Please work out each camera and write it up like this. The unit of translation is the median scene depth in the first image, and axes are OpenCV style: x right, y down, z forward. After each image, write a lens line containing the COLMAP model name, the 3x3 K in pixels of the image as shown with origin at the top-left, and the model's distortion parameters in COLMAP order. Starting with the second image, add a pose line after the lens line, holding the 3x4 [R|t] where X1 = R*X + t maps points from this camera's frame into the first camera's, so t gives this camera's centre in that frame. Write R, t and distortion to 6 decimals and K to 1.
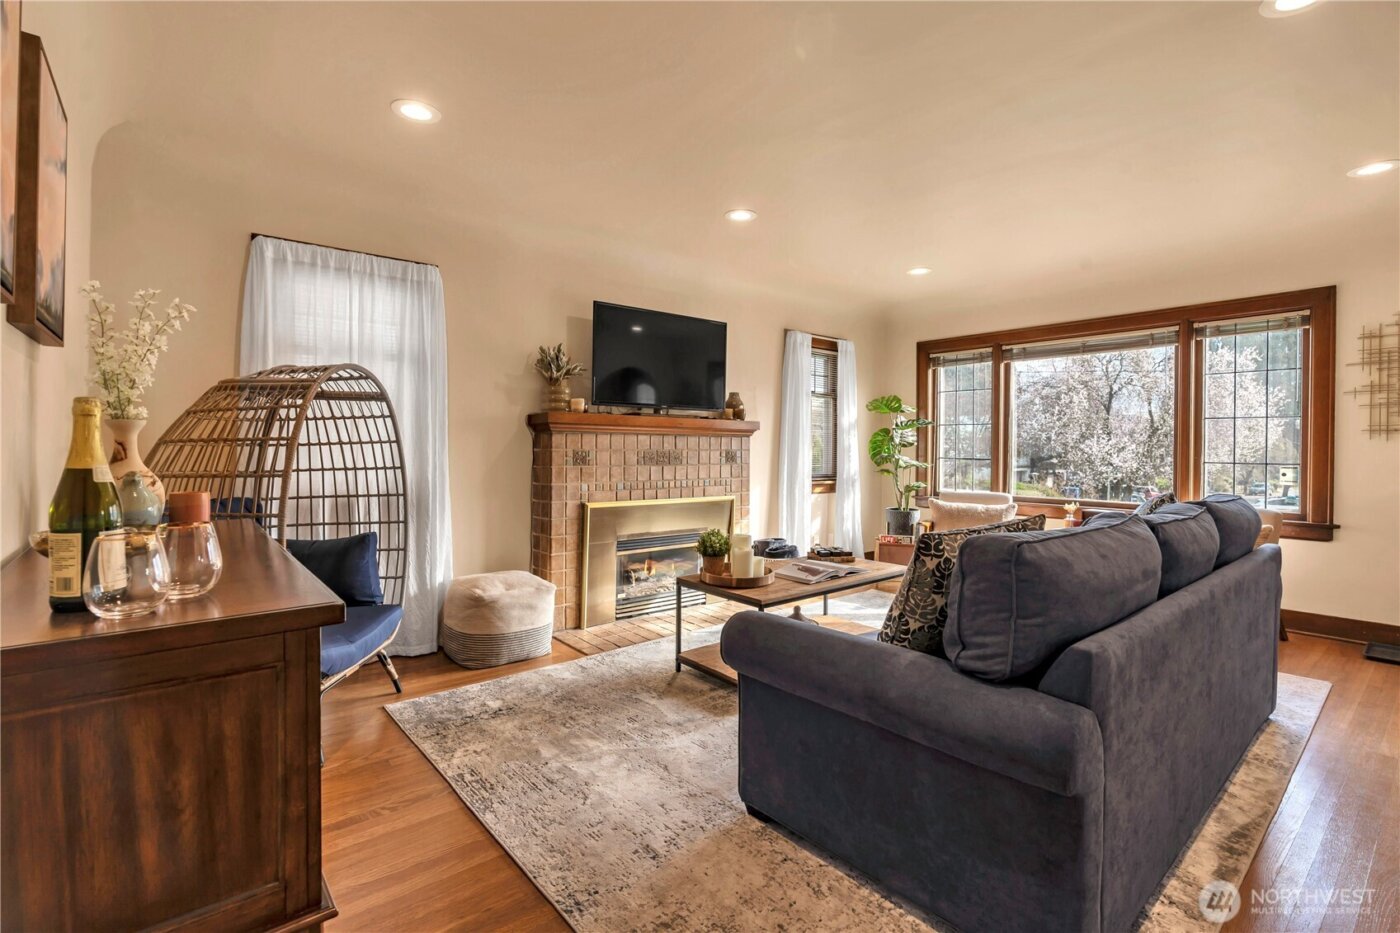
lens RADIAL K [[640.5, 0, 677.0], [0, 640.5, 448.9], [0, 0, 1]] dist [-0.002018, -0.000215]
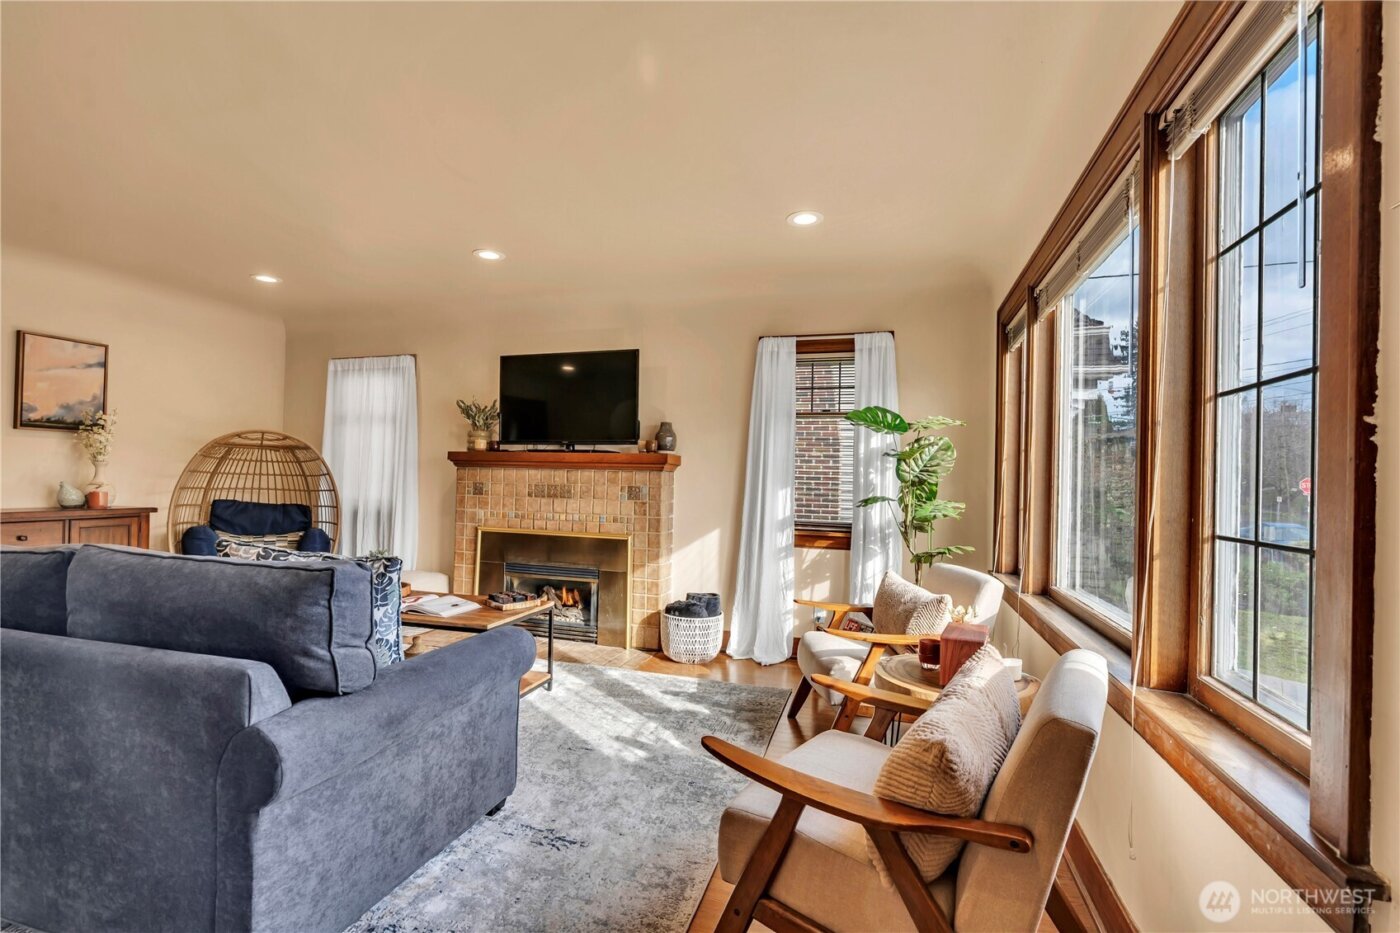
lens RADIAL K [[632.3, 0, 697.3], [0, 632.3, 473.2], [0, 0, 1]] dist [0.000164, 0.000227]
pose [[0.562344, -0.008847, -0.826856, 0.959027], [-0.017322, 0.999597, -0.022476, 0.003664], [0.826722, 0.026962, 0.561964, 0.603659]]
